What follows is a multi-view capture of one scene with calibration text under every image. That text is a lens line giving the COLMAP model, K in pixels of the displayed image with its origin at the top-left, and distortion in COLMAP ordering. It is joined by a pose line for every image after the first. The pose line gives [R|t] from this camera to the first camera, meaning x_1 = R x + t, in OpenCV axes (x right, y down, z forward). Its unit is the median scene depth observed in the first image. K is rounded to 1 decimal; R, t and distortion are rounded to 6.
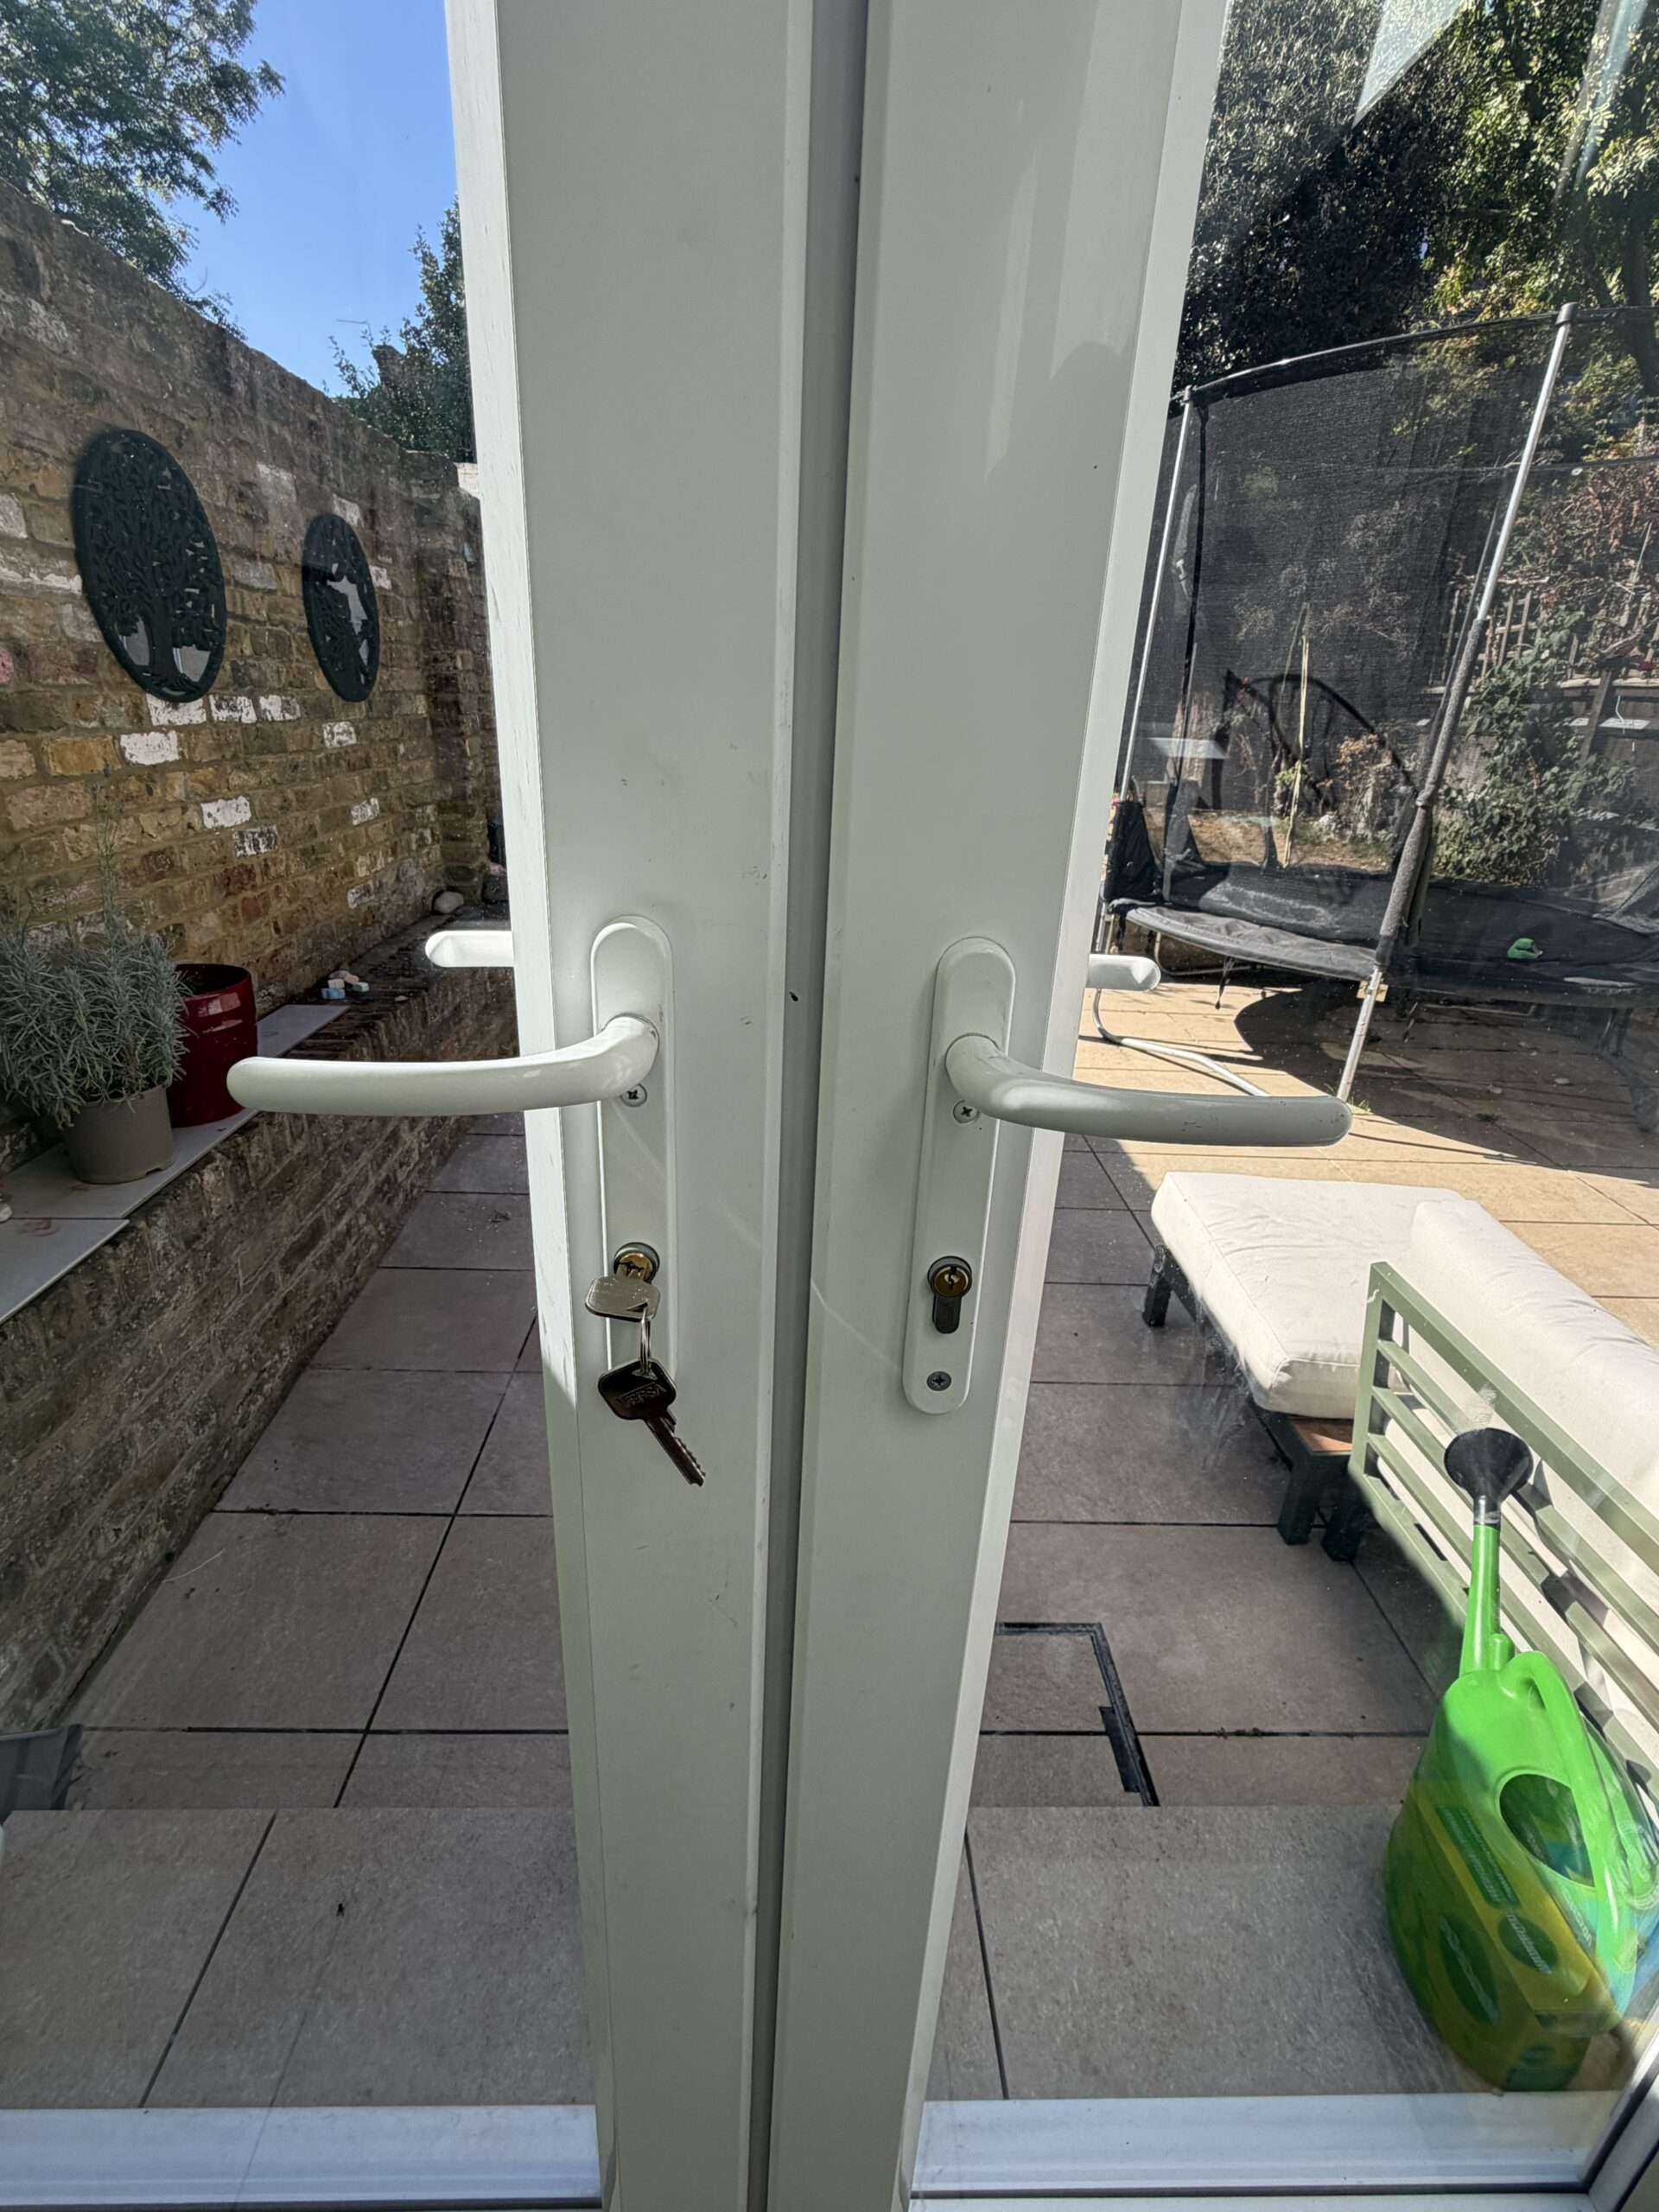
lens RADIAL K [[998.8, 0, 814.1], [0, 998.8, 1101.9], [0, 0, 1]] dist [0.000129, 0.000469]
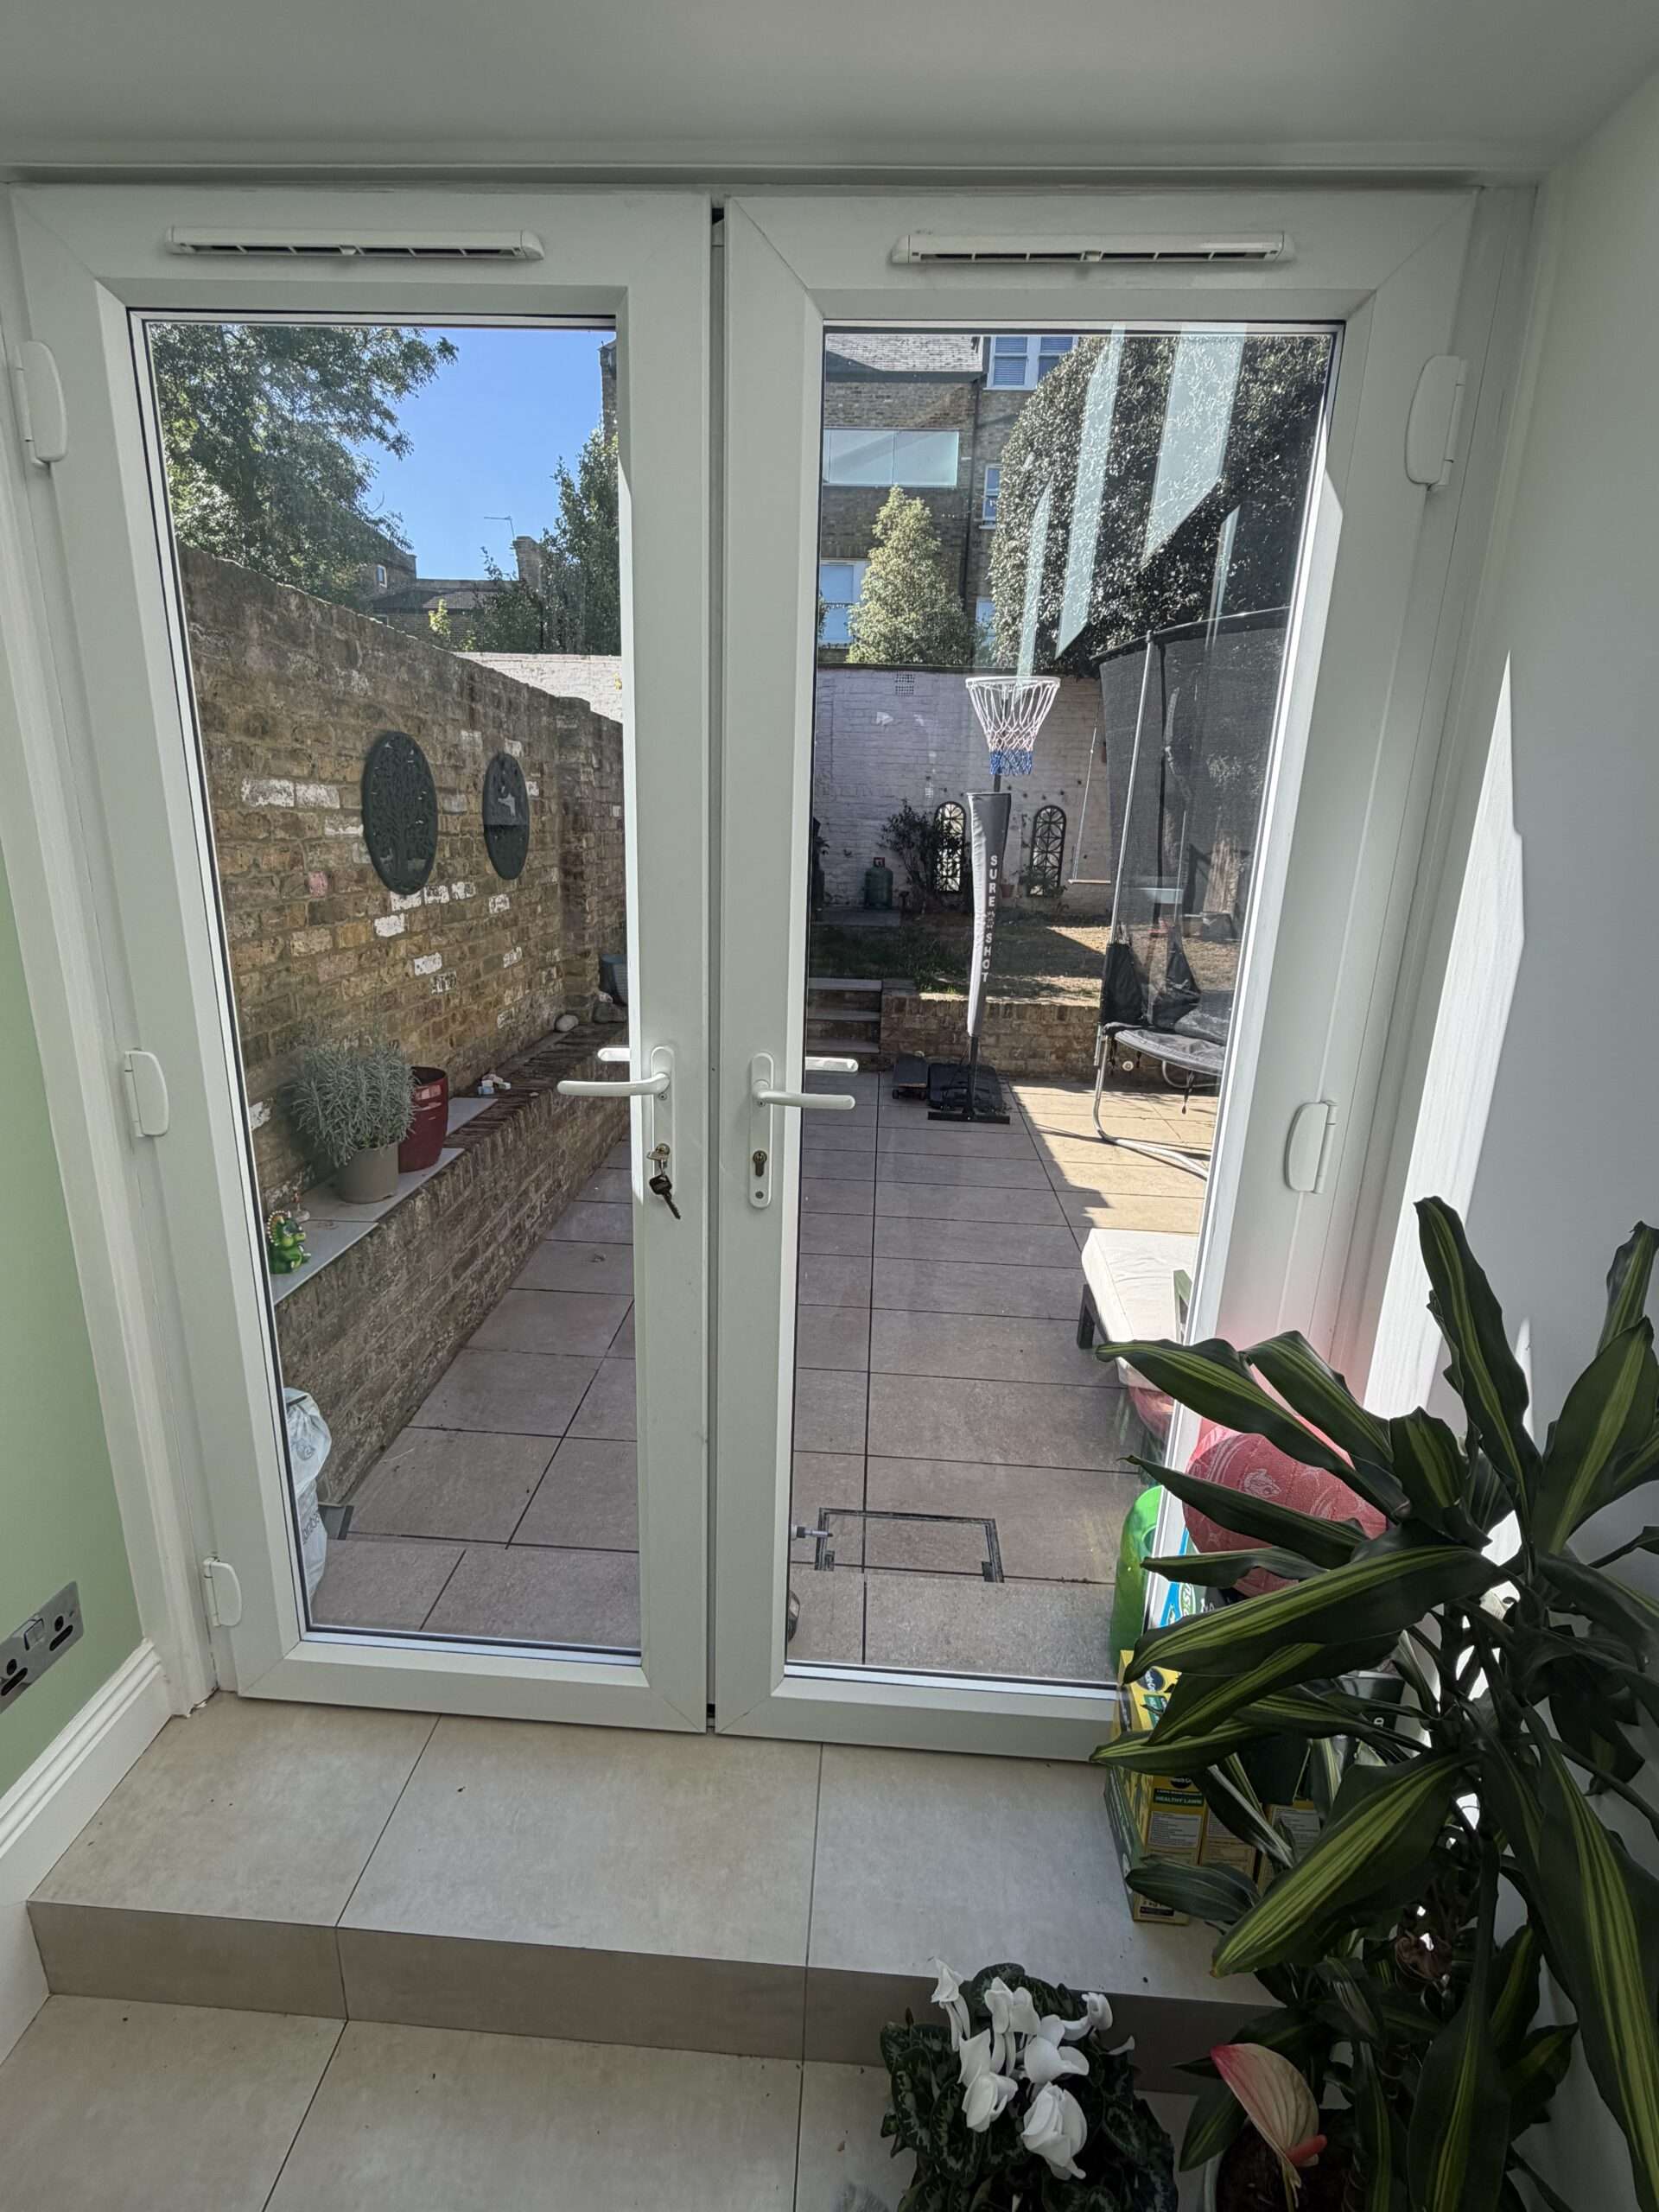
lens RADIAL K [[998.8, 0, 816.0], [0, 998.8, 1101.4], [0, 0, 1]] dist [0.000129, 0.000469]
pose [[0.996326, 0.011526, -0.084865, 0.107344], [-0.021121, 0.993365, -0.113047, 0.065279], [0.082999, 0.114425, 0.989959, -0.397354]]
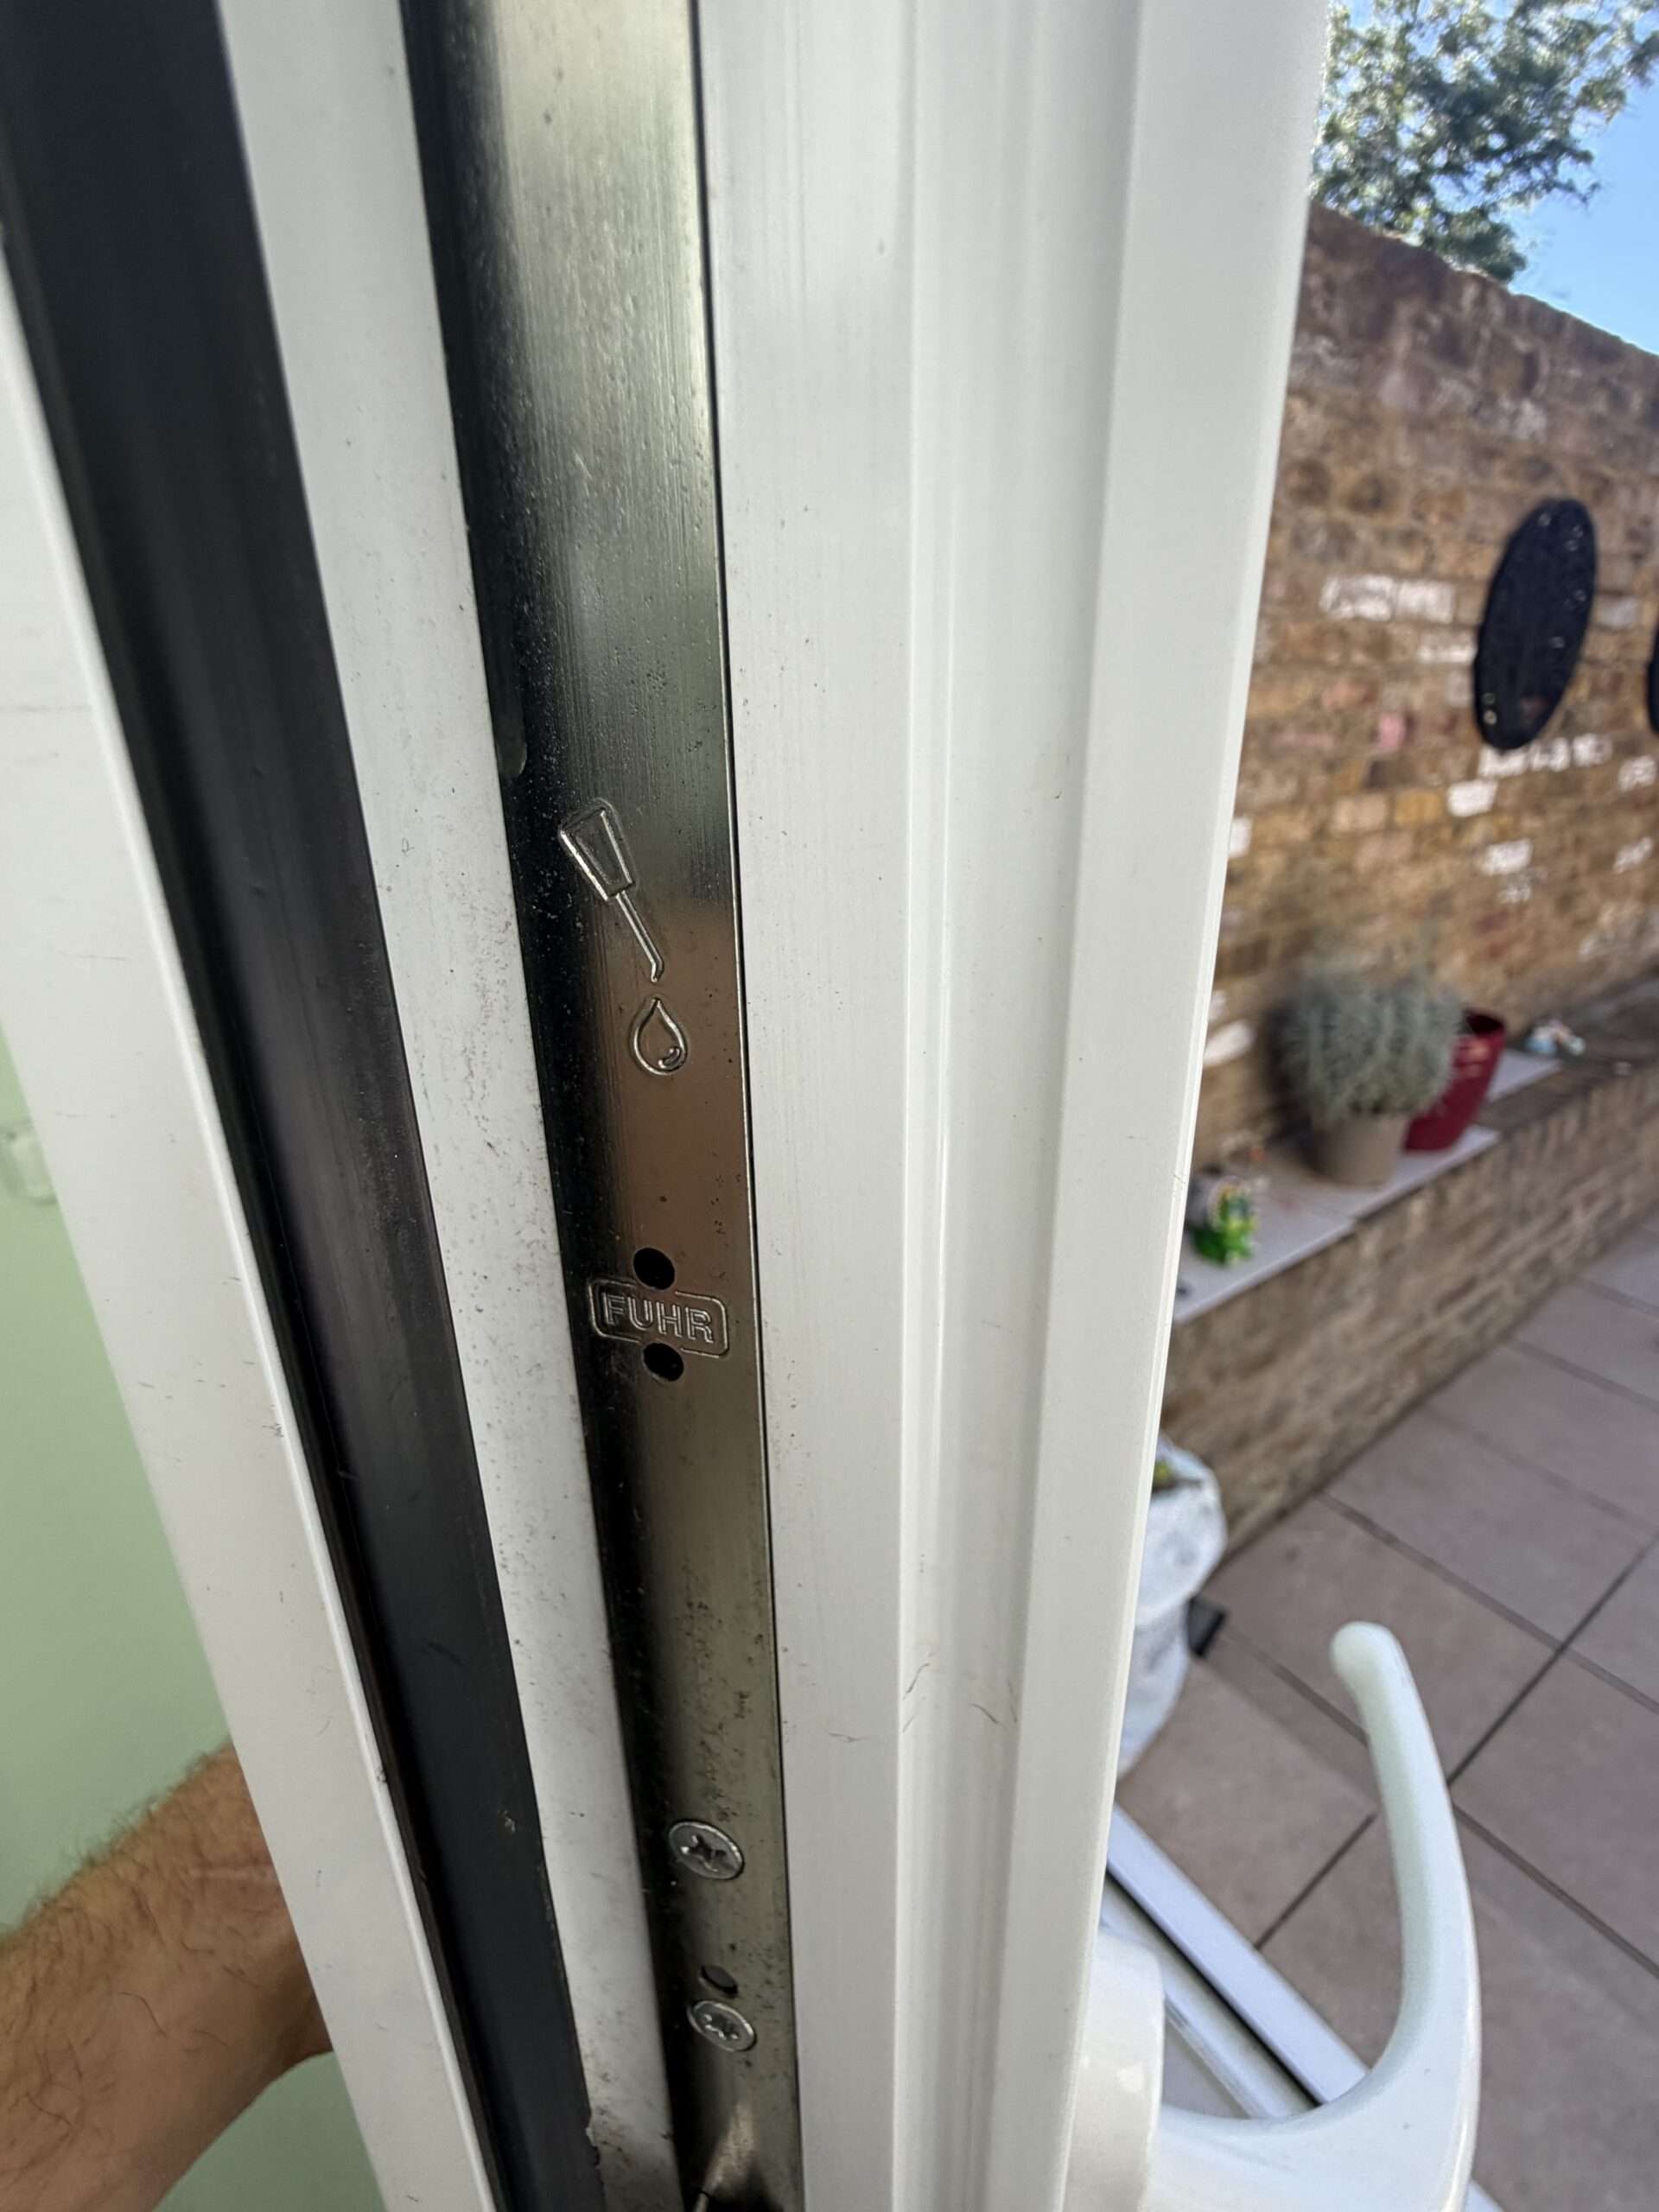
lens RADIAL K [[998.8, 0, 832.2], [0, 998.8, 1084.8], [0, 0, 1]] dist [0.000129, 0.000469]
pose [[0.549886, 0.252437, -0.796179, -0.109336], [-0.268837, 0.956000, 0.117435, -0.004480], [0.790792, 0.149467, 0.593556, -0.115022]]
